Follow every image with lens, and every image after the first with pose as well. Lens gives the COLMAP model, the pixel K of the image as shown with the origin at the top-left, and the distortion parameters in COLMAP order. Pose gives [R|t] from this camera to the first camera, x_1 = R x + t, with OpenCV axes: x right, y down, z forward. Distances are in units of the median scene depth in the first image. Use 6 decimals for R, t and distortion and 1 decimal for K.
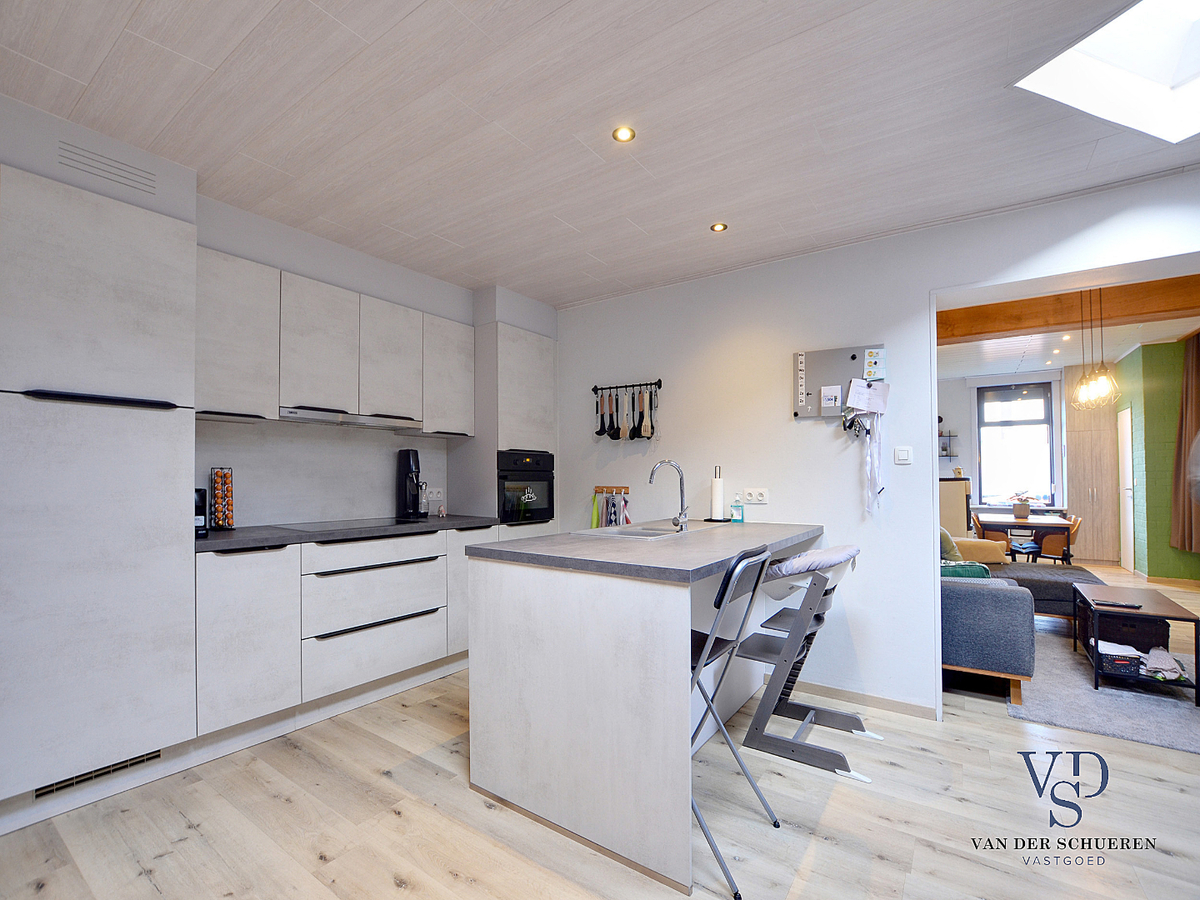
lens RADIAL K [[530.4, 0, 624.0], [0, 530.4, 465.9], [0, 0, 1]] dist [-0.031373, 0.003050]
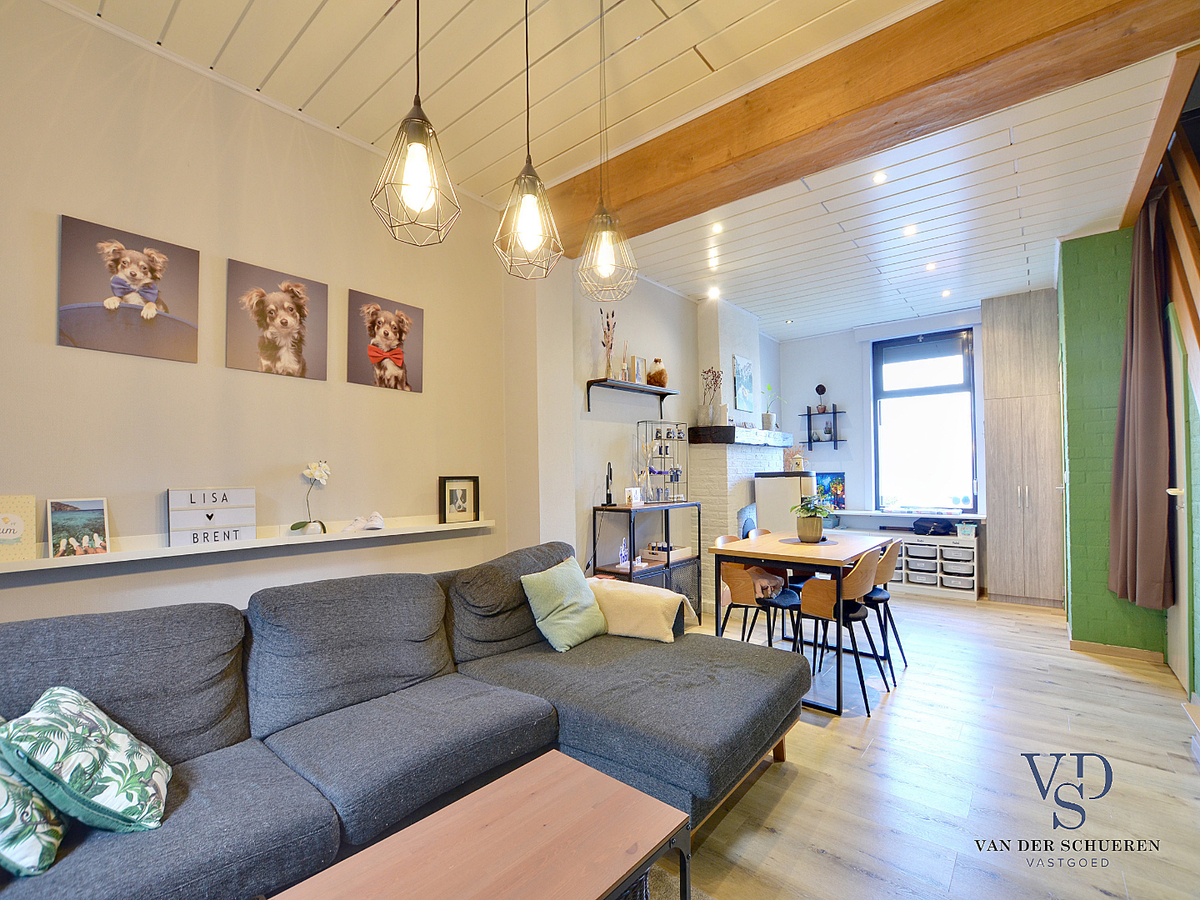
lens RADIAL K [[530.4, 0, 606.2], [0, 530.4, 463.3], [0, 0, 1]] dist [-0.031373, 0.003050]
pose [[0.992550, -0.009494, -0.121464, 1.000551], [0.010009, 0.999943, 0.003632, 0.015140], [0.121423, -0.004820, 0.992589, 0.632597]]
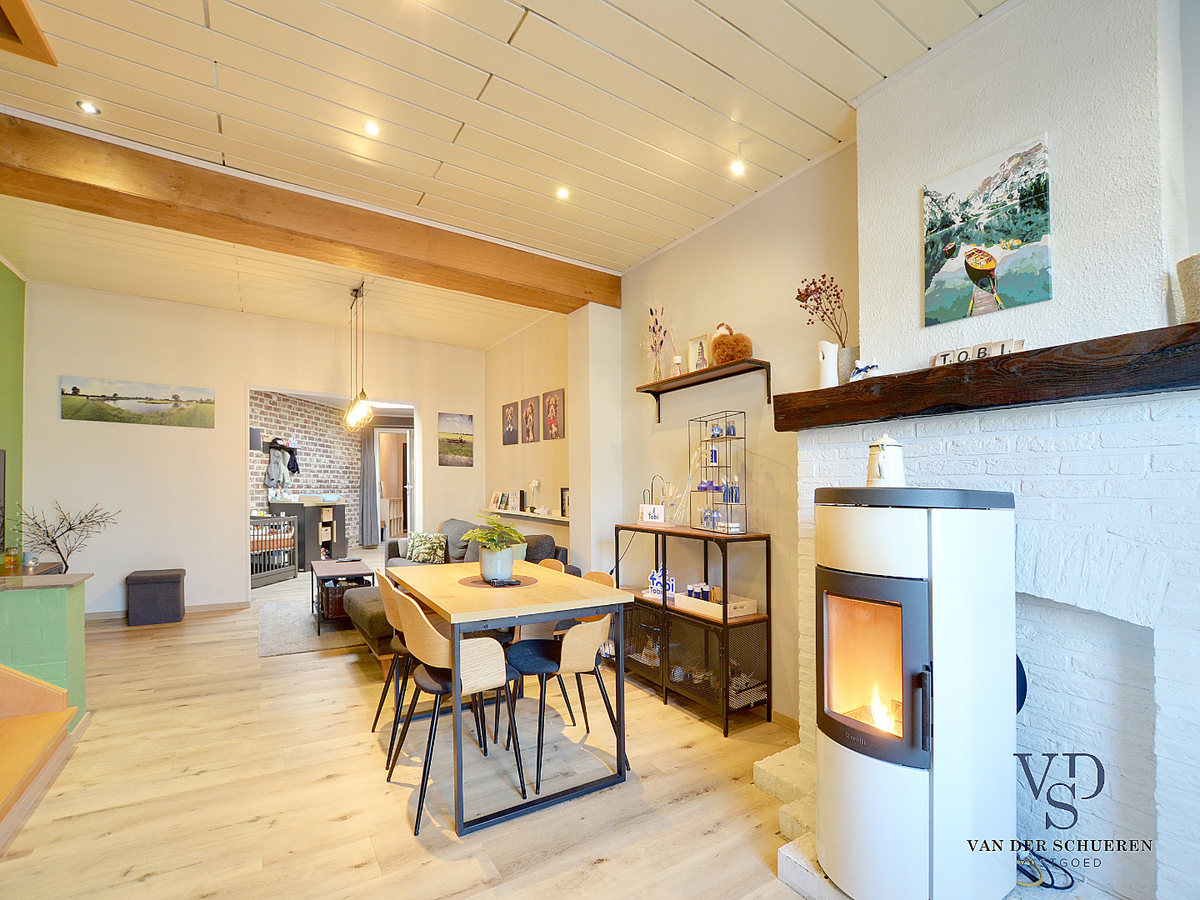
lens RADIAL K [[530.4, 0, 581.6], [0, 530.4, 483.8], [0, 0, 1]] dist [-0.031373, 0.003050]
pose [[-0.420840, -0.012634, -0.907047, 1.874185], [0.005736, 0.999846, -0.016588, 0.049397], [0.907117, -0.012184, -0.420703, 2.068264]]
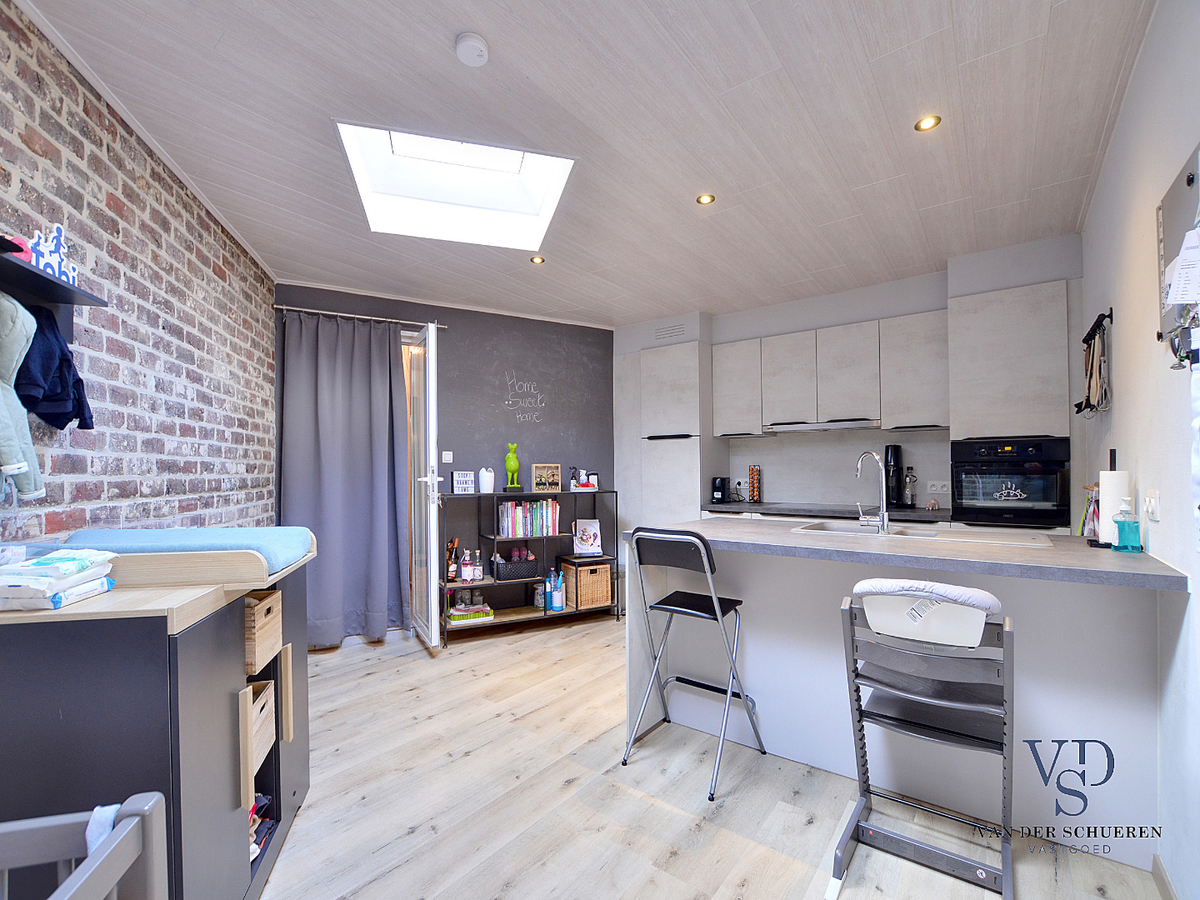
lens RADIAL K [[530.4, 0, 572.3], [0, 530.4, 461.5], [0, 0, 1]] dist [-0.031373, 0.003050]
pose [[-0.103357, -0.017320, -0.994494, 0.698902], [0.027014, 0.999431, -0.020214, 0.007734], [0.994277, -0.028954, -0.102830, 0.425323]]
